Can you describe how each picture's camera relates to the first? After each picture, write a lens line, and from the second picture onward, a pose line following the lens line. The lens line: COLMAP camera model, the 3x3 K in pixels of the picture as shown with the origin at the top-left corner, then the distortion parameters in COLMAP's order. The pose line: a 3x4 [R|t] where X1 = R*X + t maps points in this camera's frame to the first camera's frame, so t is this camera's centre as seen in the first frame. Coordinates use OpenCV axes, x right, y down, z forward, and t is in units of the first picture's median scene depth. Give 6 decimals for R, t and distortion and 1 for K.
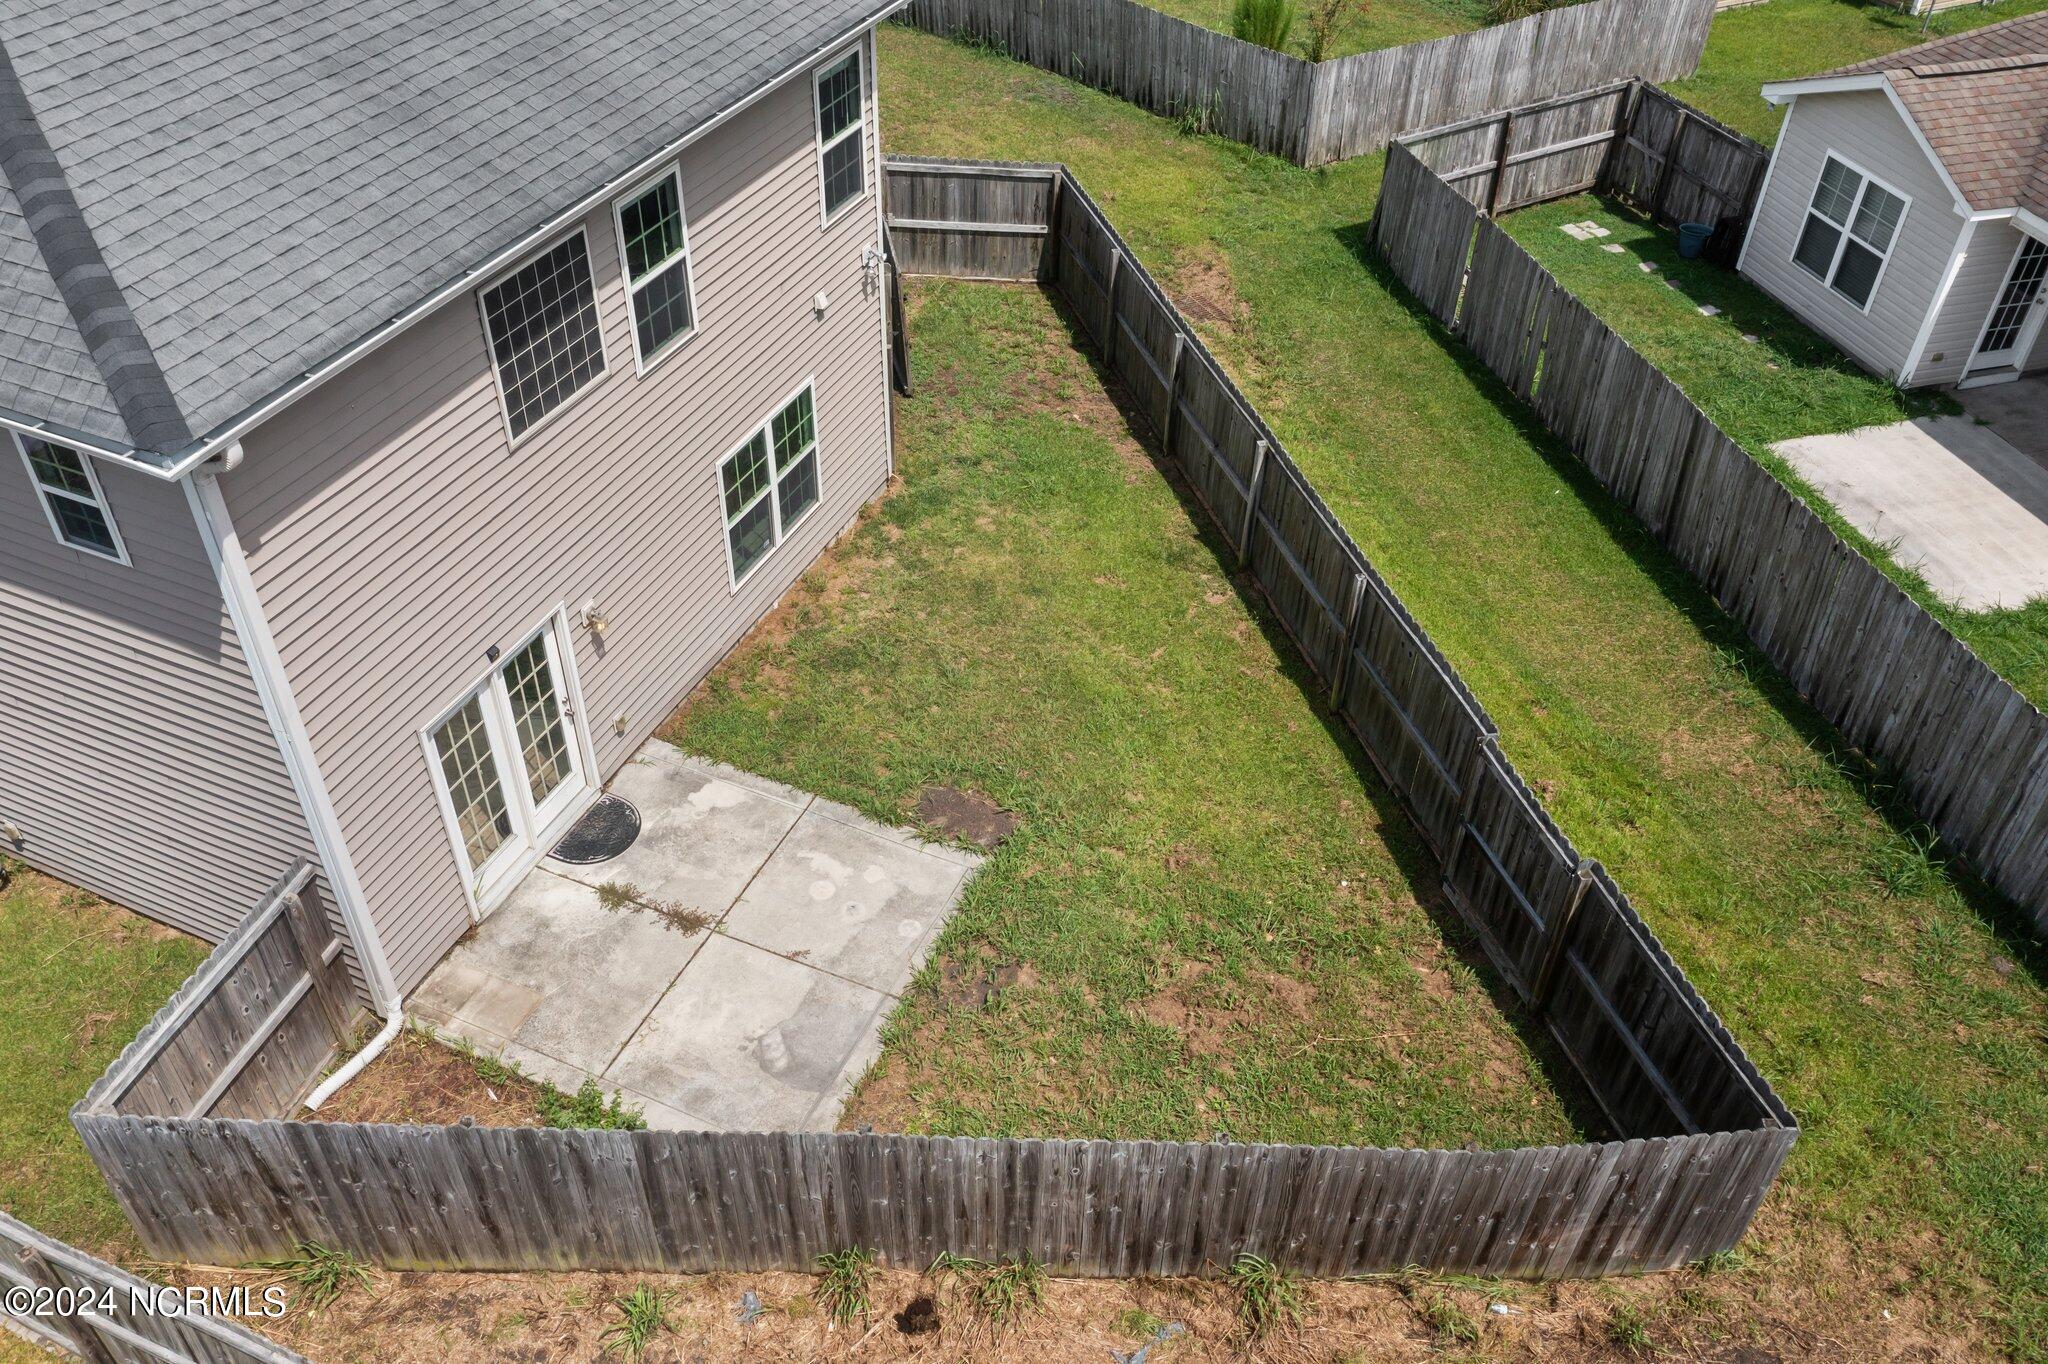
lens RADIAL K [[1613.9, 0, 1028.1], [0, 1613.9, 685.0], [0, 0, 1]] dist [-0.001577, 0.001545]
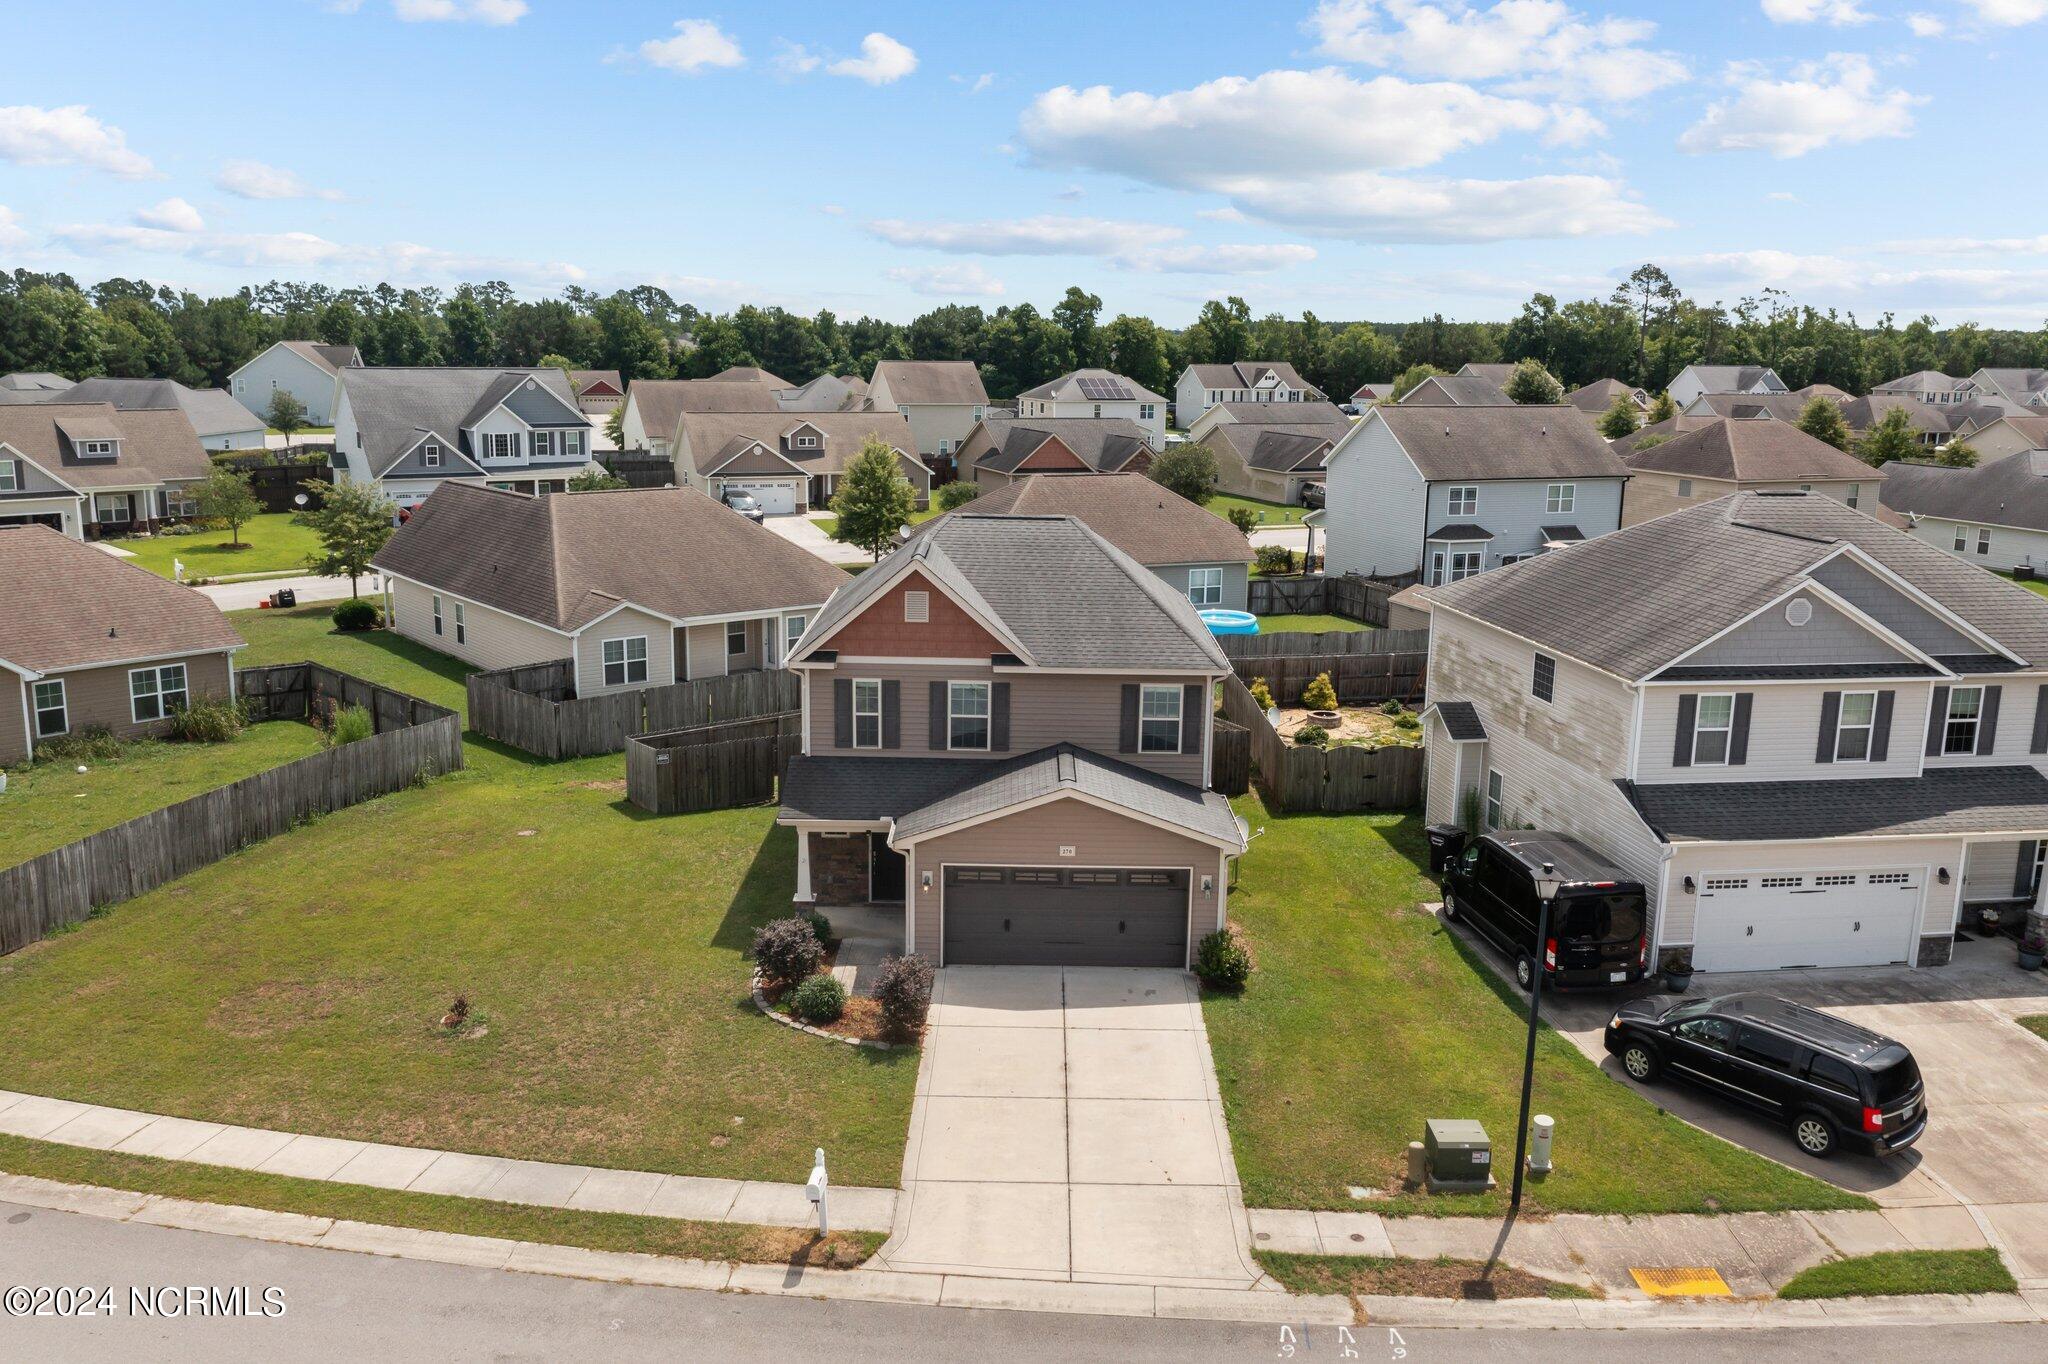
lens RADIAL K [[1672.1, 0, 1024.4], [0, 1672.1, 679.4], [0, 0, 1]] dist [-0.011787, 0.019042]
pose [[-0.398935, -0.214703, 0.891489, -2.118994], [0.573661, 0.700024, 0.425300, -1.030151], [-0.715377, 0.681080, -0.156098, 0.990633]]
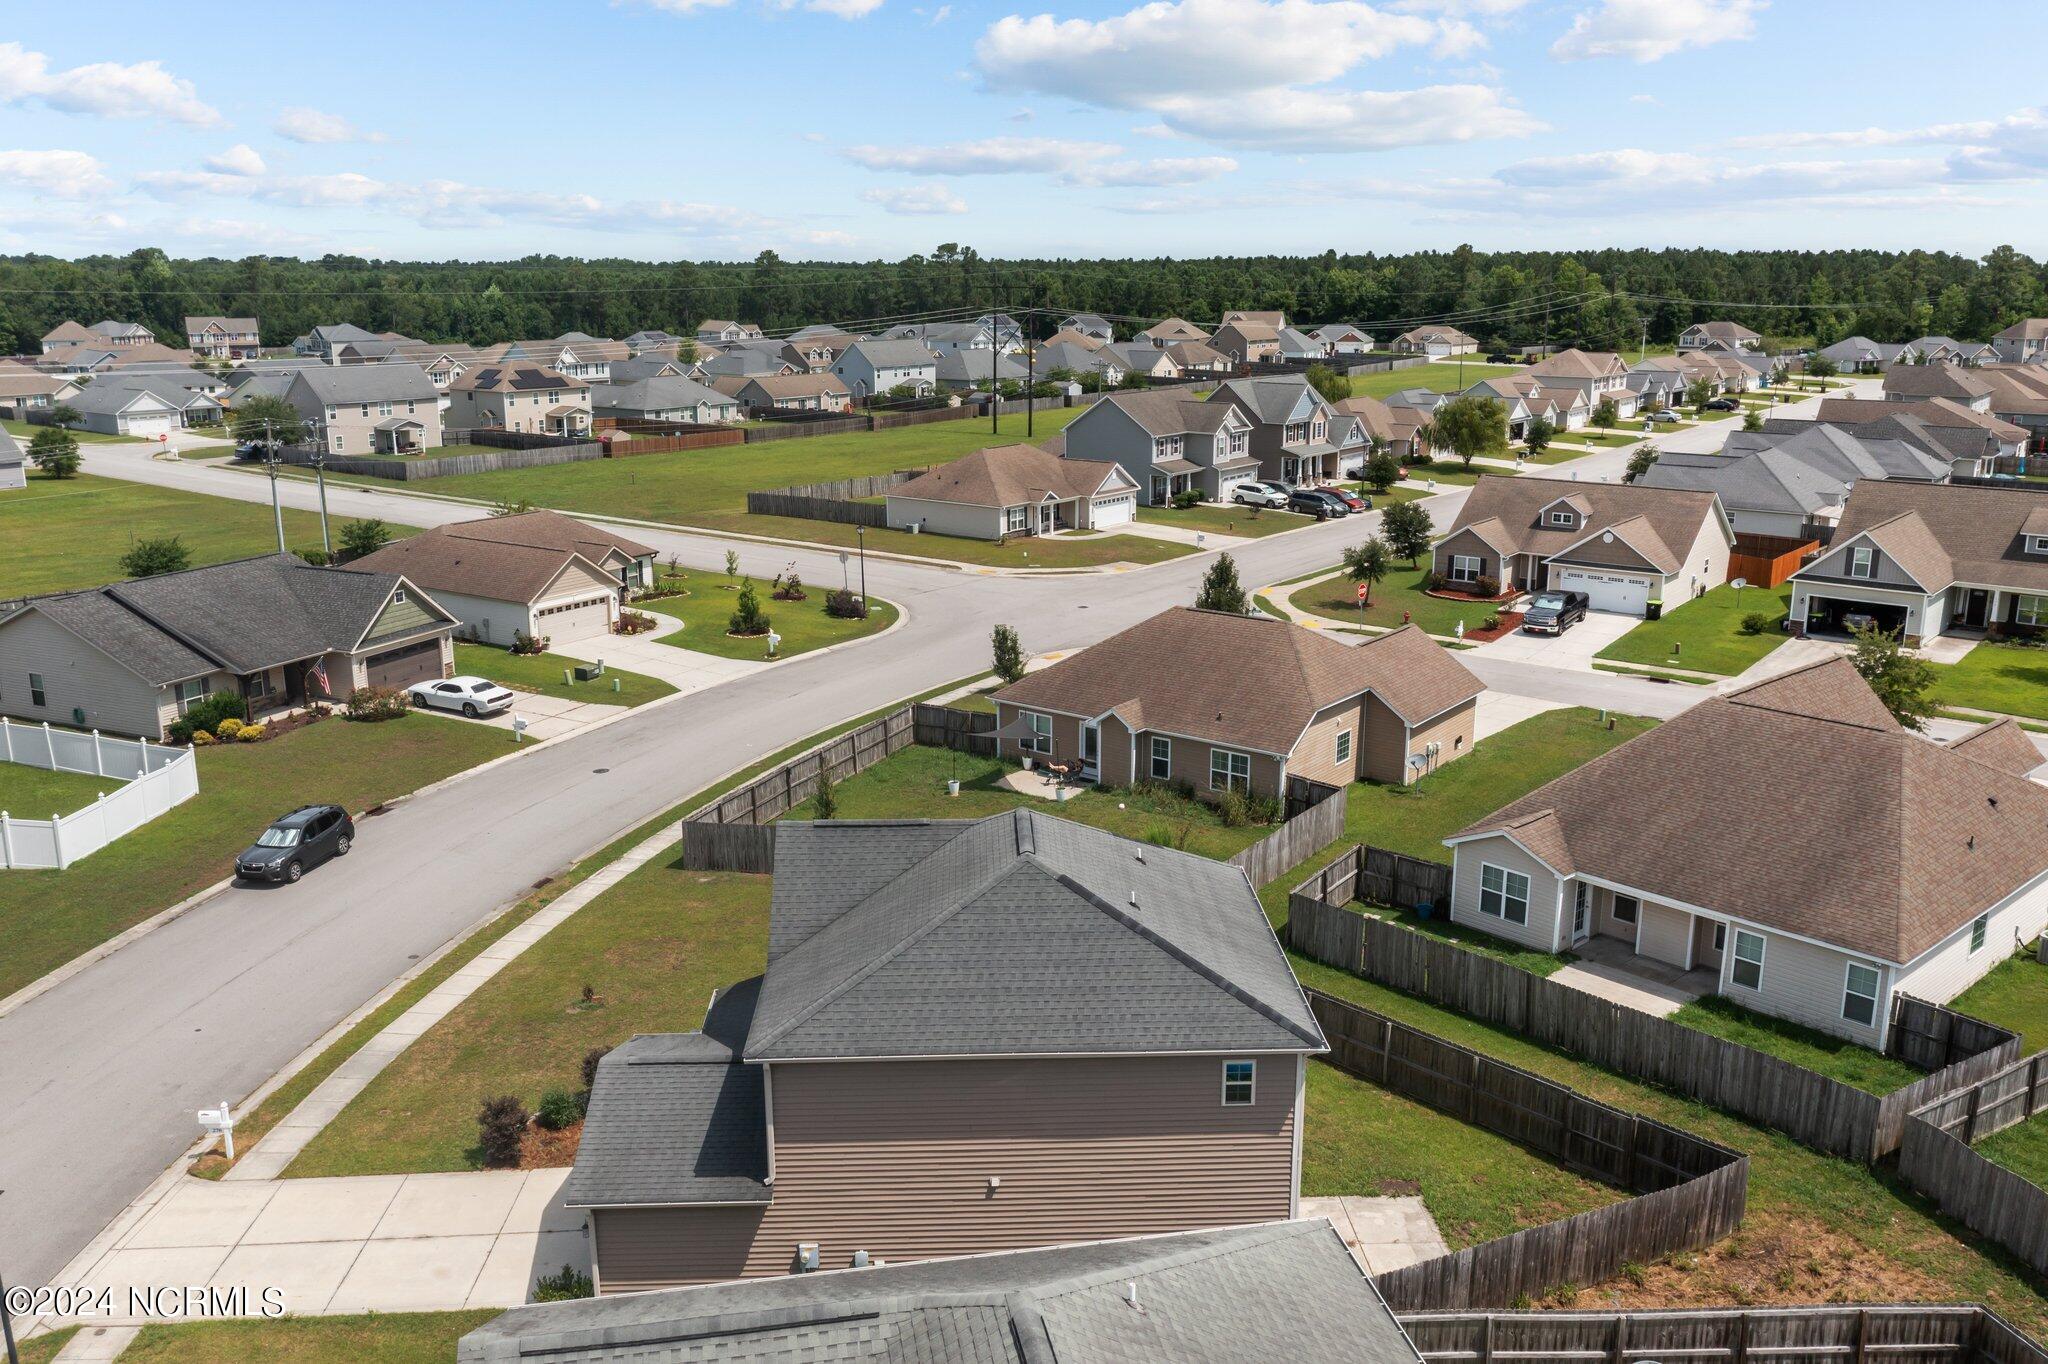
lens RADIAL K [[1644.0, 0, 1023.7], [0, 1644.0, 703.0], [0, 0, 1]] dist [-0.007867, 0.017425]
pose [[0.900146, -0.132064, 0.415086, -1.021847], [0.297971, 0.881778, -0.365624, 0.123502], [-0.317728, 0.452799, 0.833080, -0.825723]]
